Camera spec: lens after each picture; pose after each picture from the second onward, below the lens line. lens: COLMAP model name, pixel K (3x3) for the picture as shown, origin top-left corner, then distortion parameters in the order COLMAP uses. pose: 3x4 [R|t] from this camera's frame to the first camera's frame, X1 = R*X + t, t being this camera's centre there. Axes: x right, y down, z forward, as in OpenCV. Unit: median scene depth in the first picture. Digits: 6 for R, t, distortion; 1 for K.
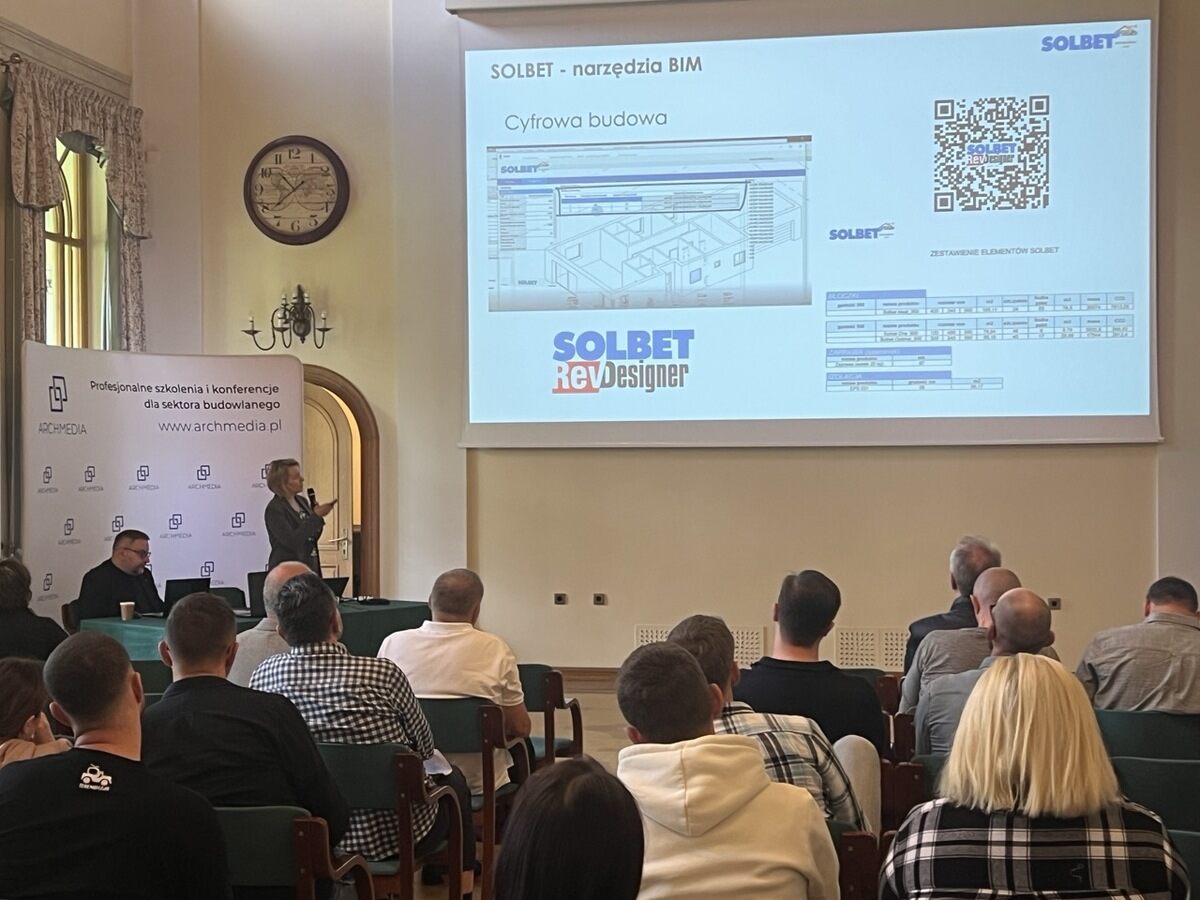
lens RADIAL K [[1911.2, 0, 603.1], [0, 1911.2, 451.2], [0, 0, 1]] dist [0.018129, 0.000000]
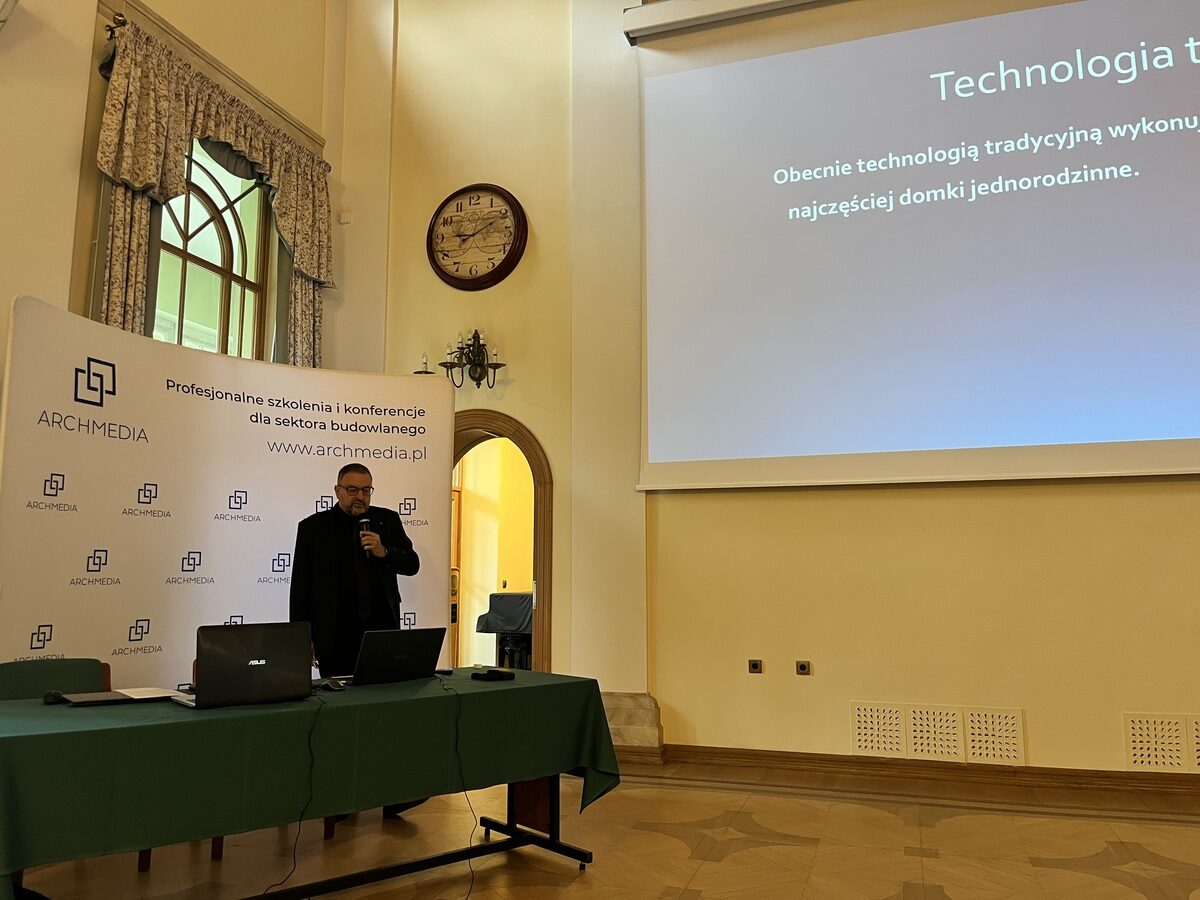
lens RADIAL K [[933.2, 0, 593.4], [0, 933.2, 446.9], [0, 0, 1]] dist [0.034820, -0.077808]
pose [[0.988203, -0.012800, -0.152615, -0.028551], [-0.007653, 0.991129, -0.132685, 0.036094], [0.152959, 0.132288, 0.979338, 0.563684]]
